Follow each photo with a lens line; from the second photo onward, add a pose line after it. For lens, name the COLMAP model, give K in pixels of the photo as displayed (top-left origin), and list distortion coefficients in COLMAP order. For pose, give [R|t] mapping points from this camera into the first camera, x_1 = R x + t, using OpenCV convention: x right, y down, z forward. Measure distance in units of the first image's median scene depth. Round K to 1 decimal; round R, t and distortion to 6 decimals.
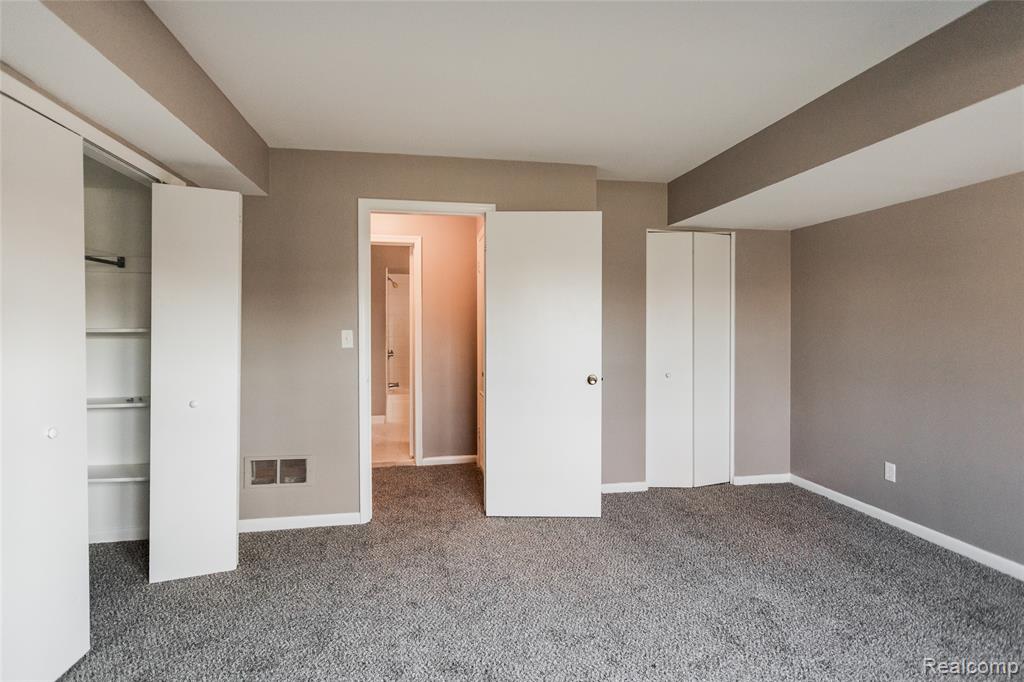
lens RADIAL K [[490.0, 0, 510.4], [0, 490.0, 335.8], [0, 0, 1]] dist [0.000515, 0.001129]
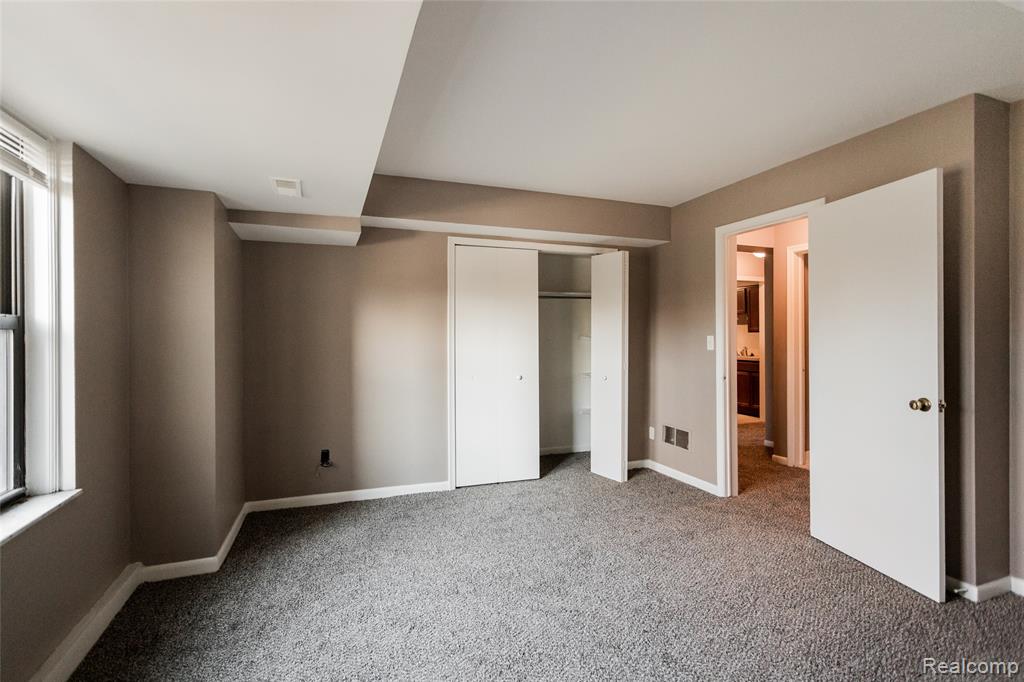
lens RADIAL K [[480.7, 0, 511.1], [0, 480.7, 336.5], [0, 0, 1]] dist [0.001511, 0.001424]
pose [[0.187755, 0.003516, -0.982210, 0.769339], [-0.009315, 0.999955, 0.001799, -0.006990], [0.982172, 0.008812, 0.187779, 0.273926]]
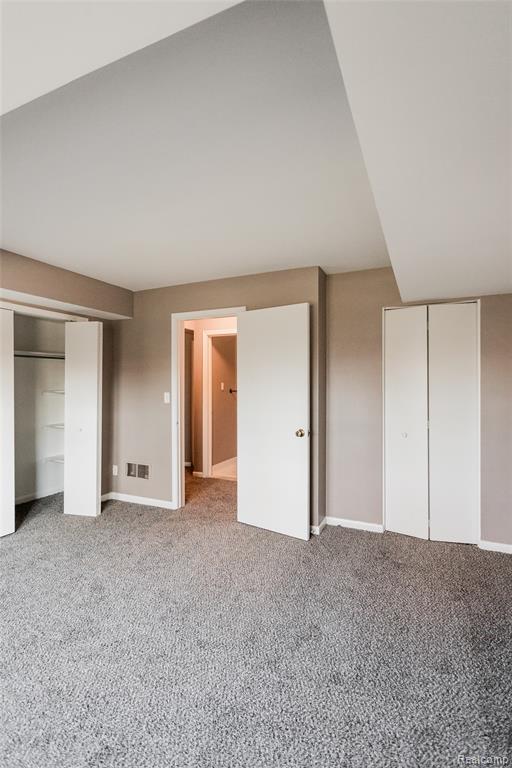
lens RADIAL K [[369.6, 0, 253.2], [0, 369.6, 385.0], [0, 0, 1]] dist [0.000499, 0.000593]
pose [[0.819581, 0.003323, -0.572954, 0.639382], [-0.007972, 0.999953, -0.005603, -0.031985], [0.572908, 0.009160, 0.819568, 0.126425]]
